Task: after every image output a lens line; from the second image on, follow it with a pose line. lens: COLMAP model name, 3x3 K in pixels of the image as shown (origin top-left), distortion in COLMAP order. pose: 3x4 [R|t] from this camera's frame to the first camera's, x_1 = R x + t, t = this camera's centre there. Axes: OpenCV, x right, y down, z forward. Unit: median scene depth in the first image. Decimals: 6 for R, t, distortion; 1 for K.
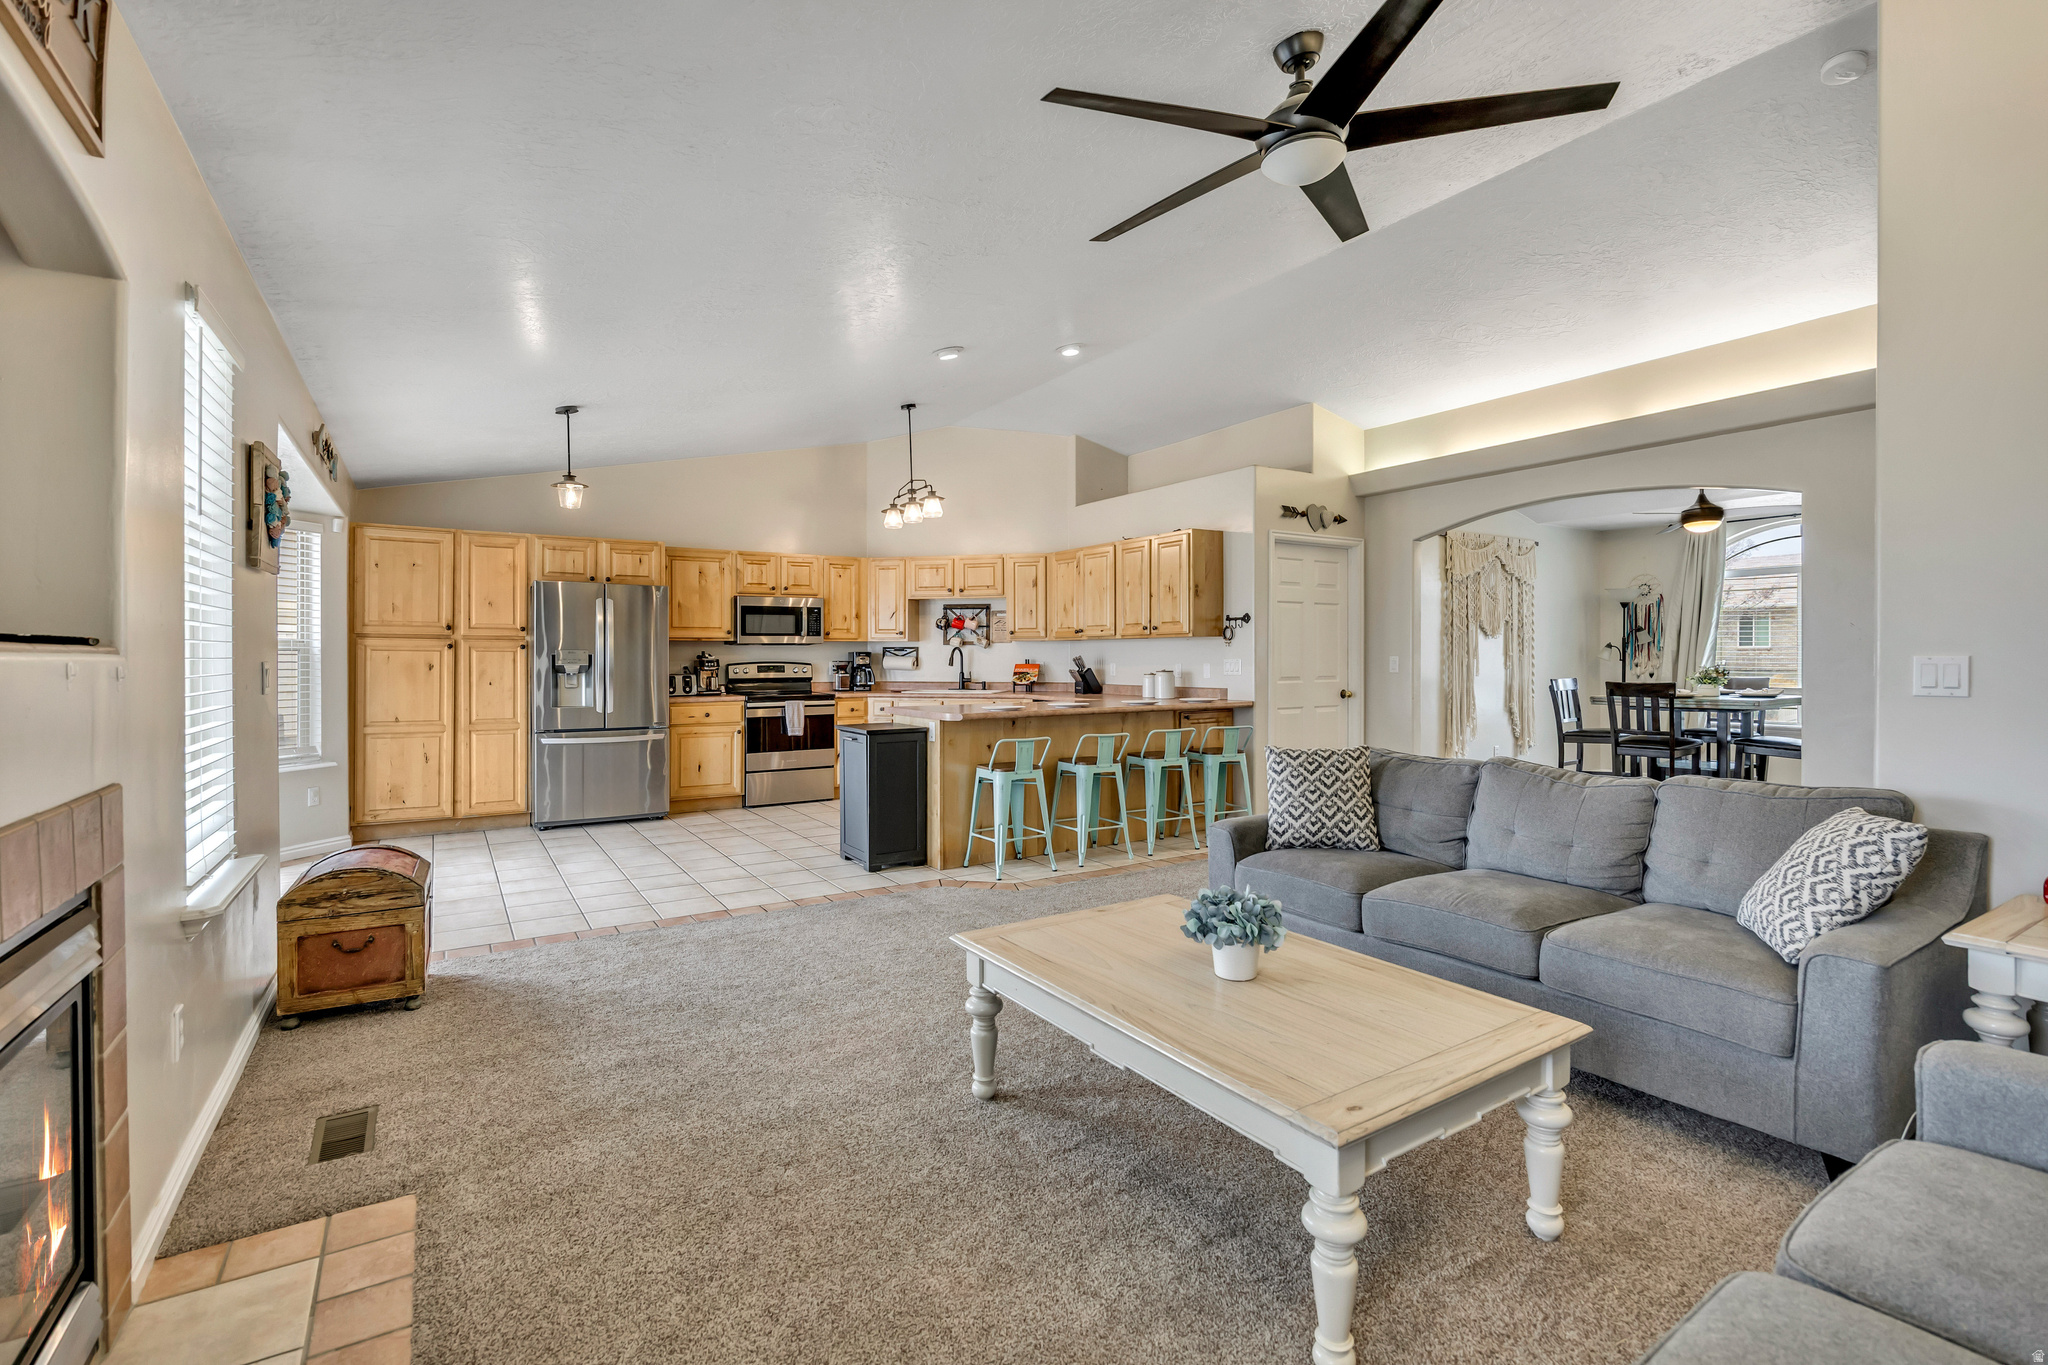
lens RADIAL K [[918.6, 0, 1026.4], [0, 918.6, 657.0], [0, 0, 1]] dist [-0.003083, -0.000339]
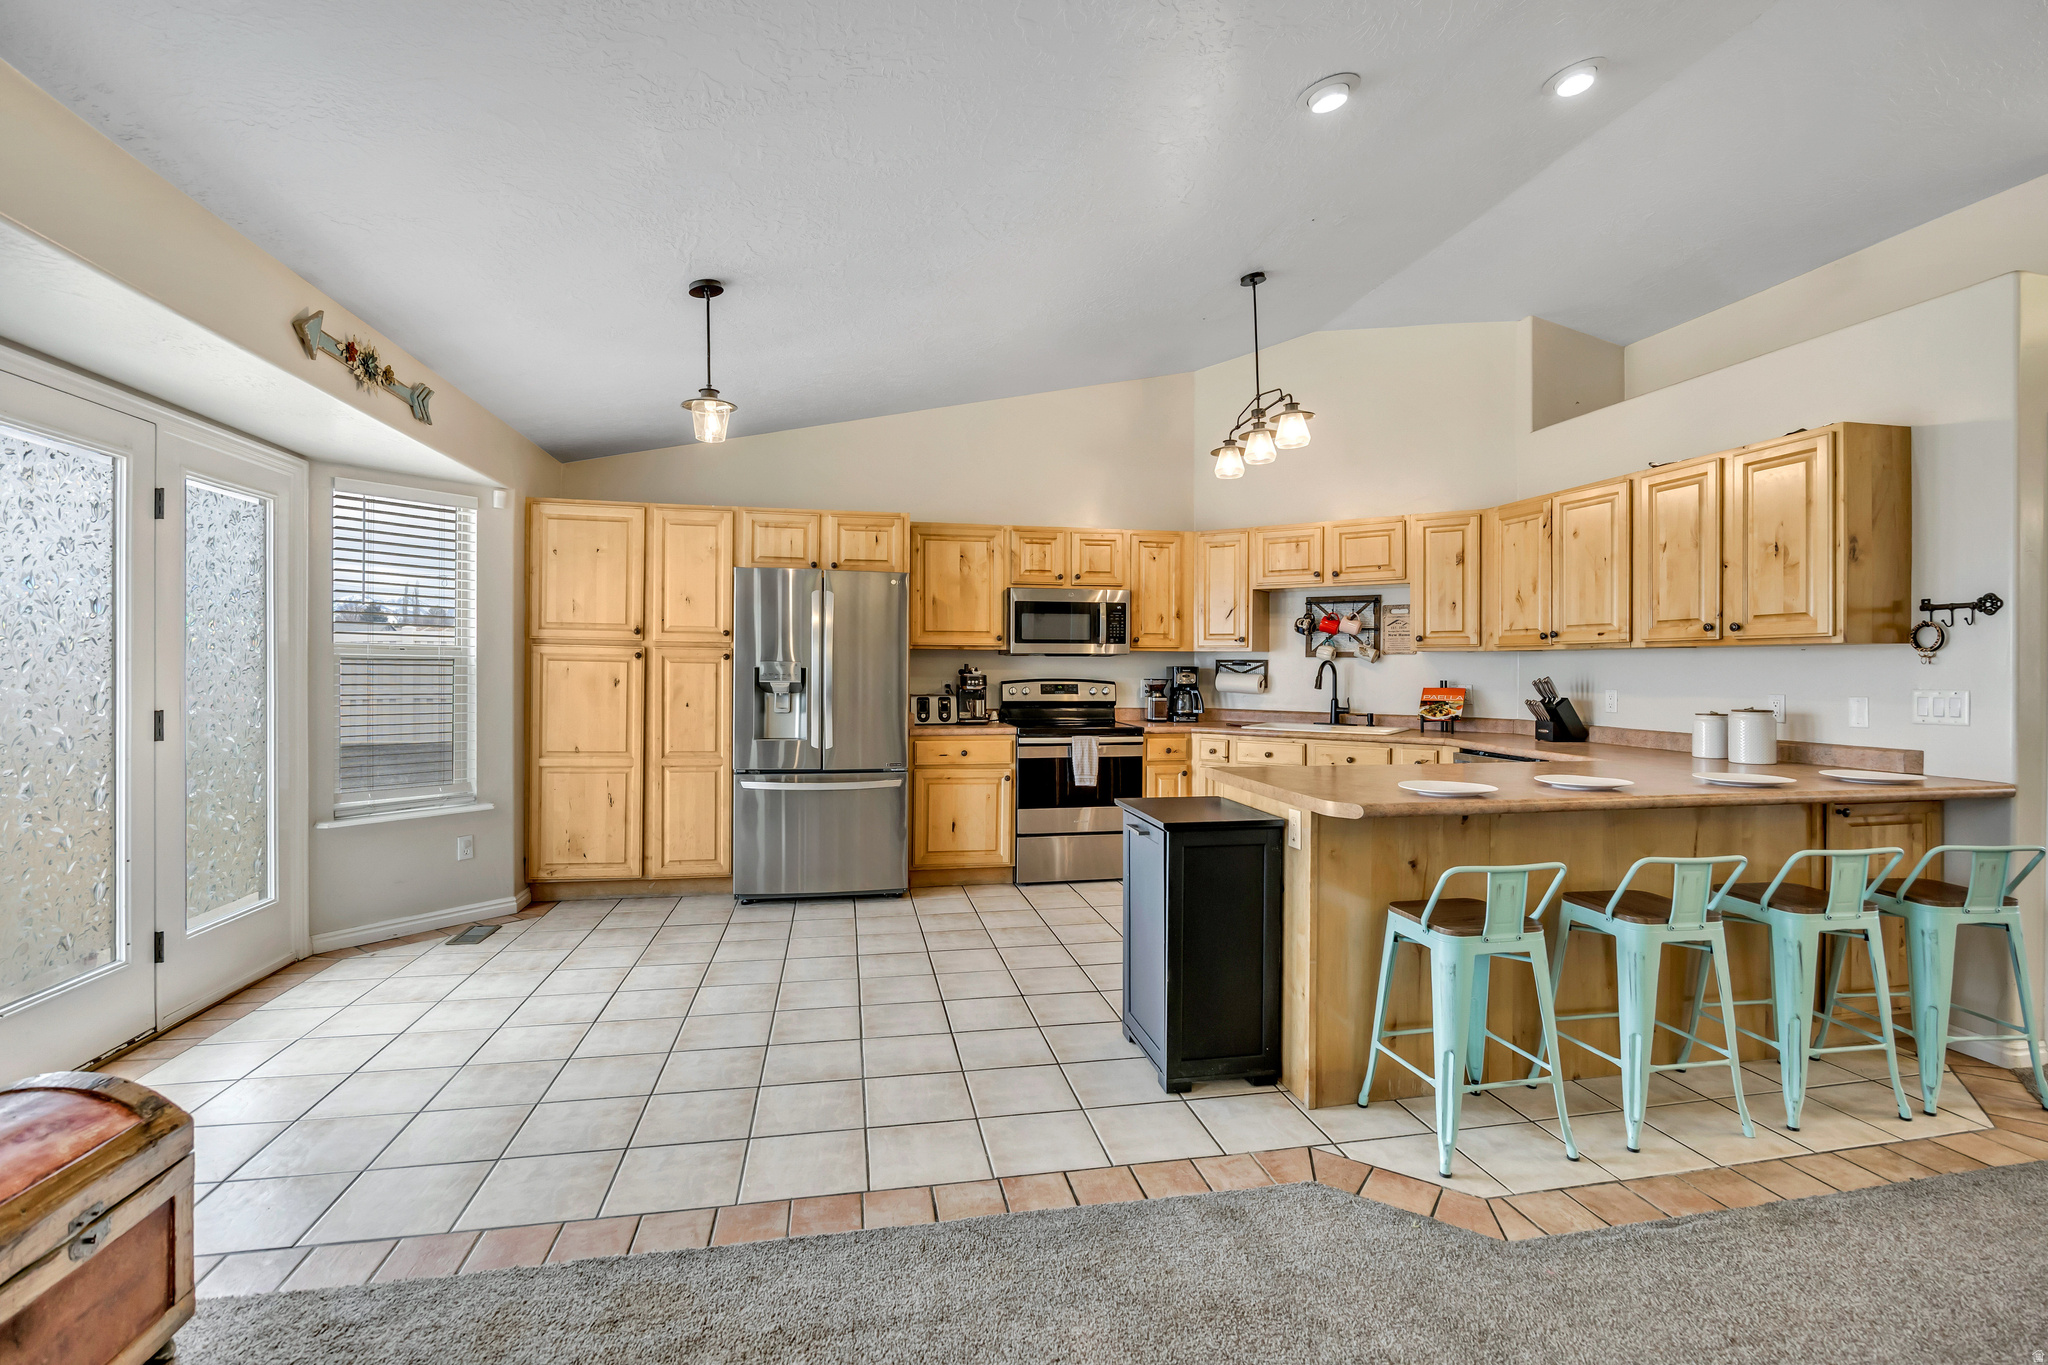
lens RADIAL K [[918.6, 0, 1026.4], [0, 918.6, 657.0], [0, 0, 1]] dist [-0.003083, -0.000339]
pose [[0.930813, 0.005640, -0.365451, -0.040077], [-0.010149, 0.999894, -0.010418, -0.004856], [0.365354, 0.013406, 0.930772, 0.341563]]
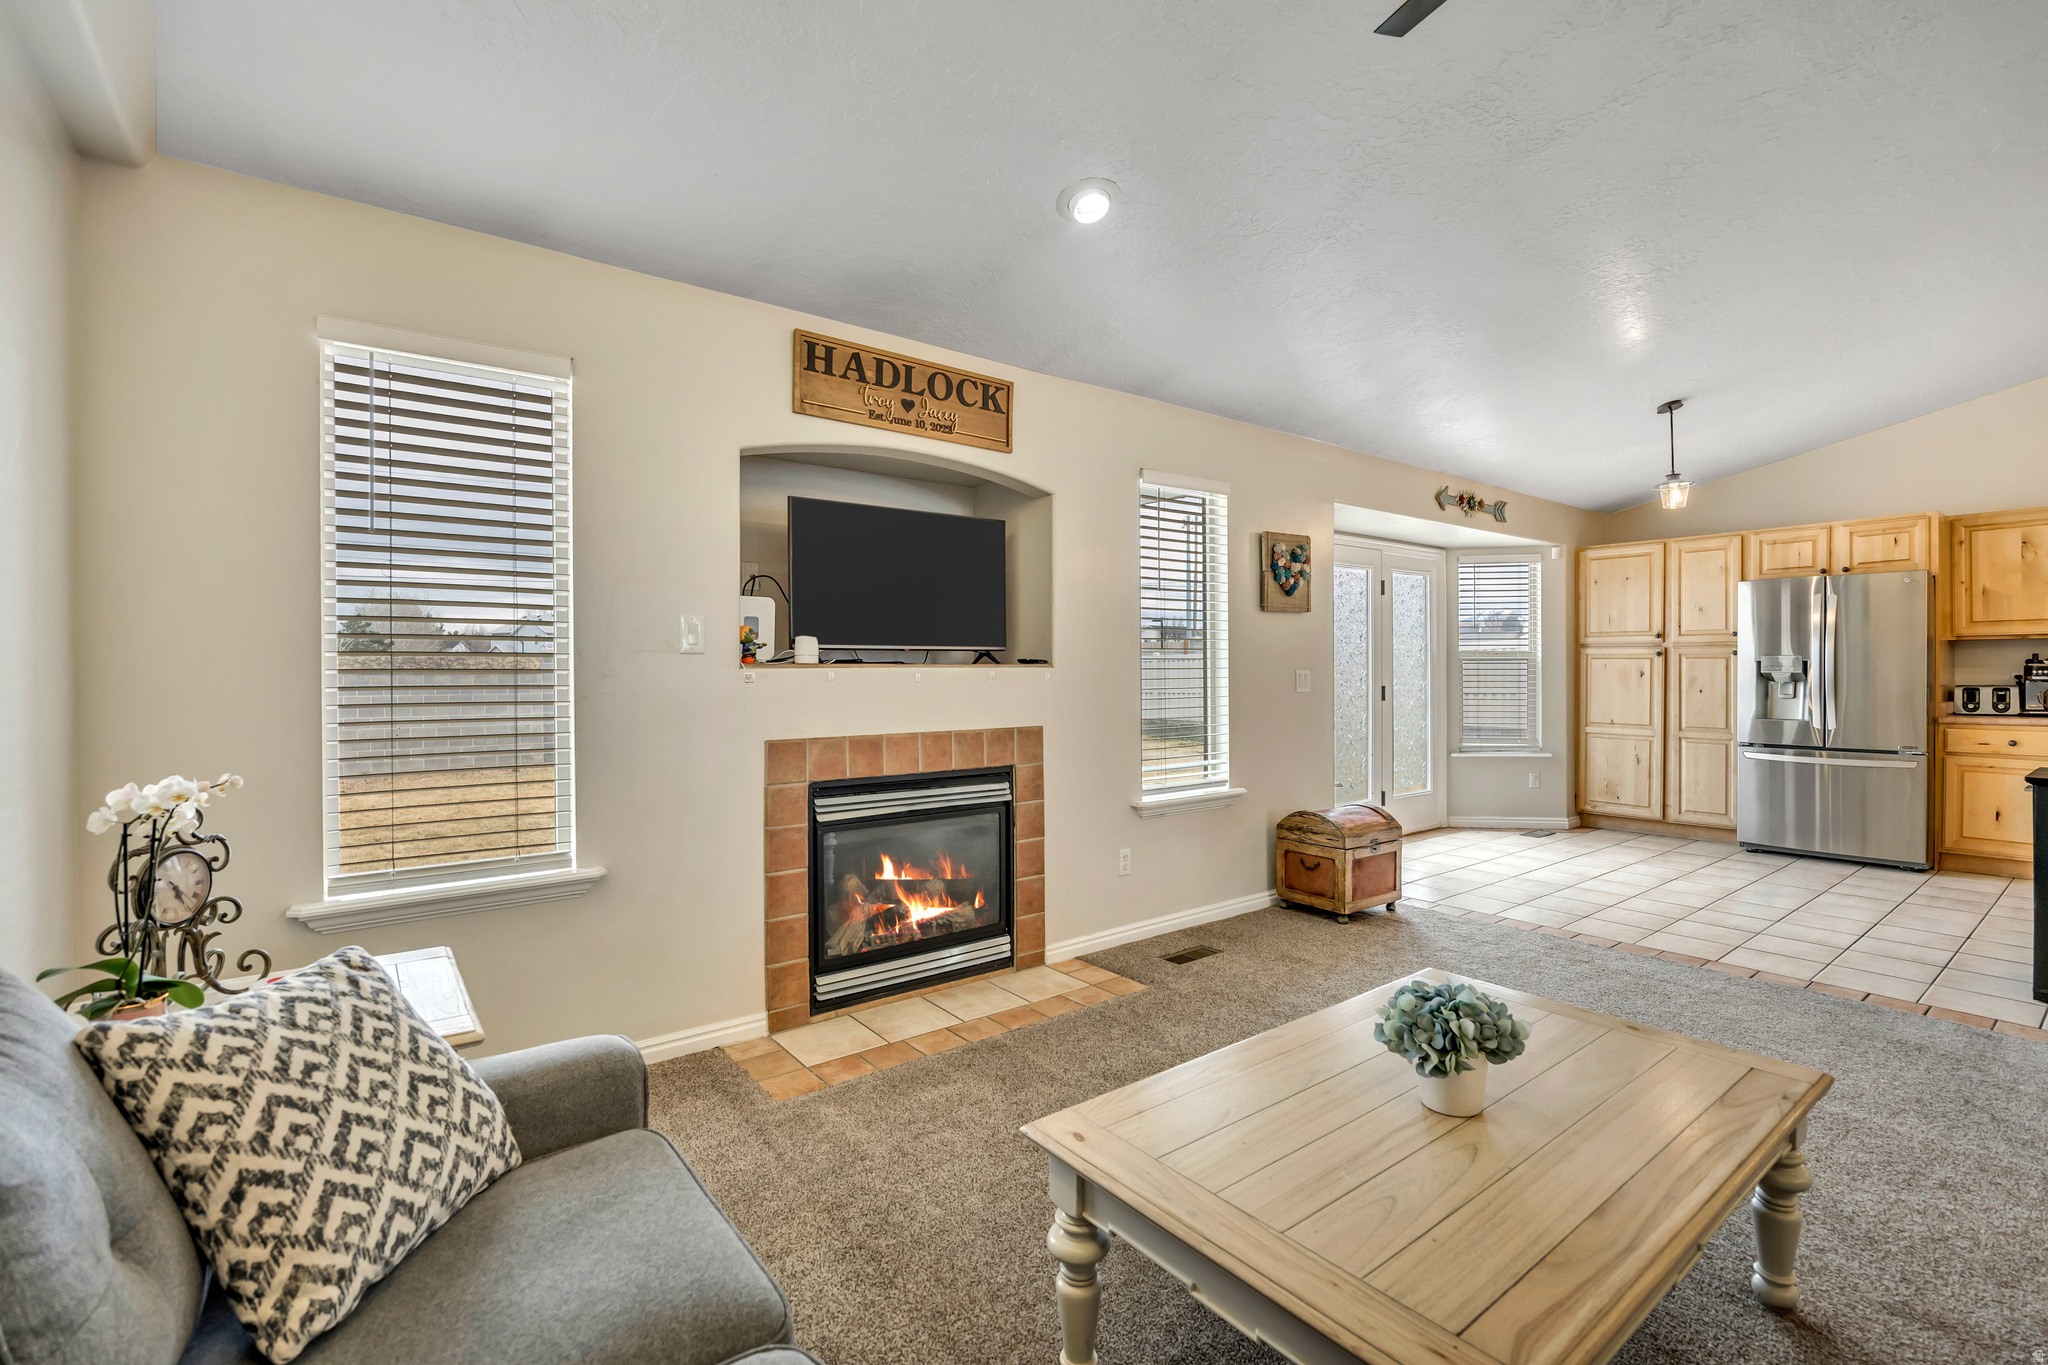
lens RADIAL K [[898.7, 0, 1022.5], [0, 898.7, 704.7], [0, 0, 1]] dist [-0.020531, -0.000182]
pose [[0.076185, 0.039899, -0.996295, 0.262439], [0.008463, 0.999137, 0.040660, -0.001153], [0.997058, -0.011530, 0.075781, 0.179158]]
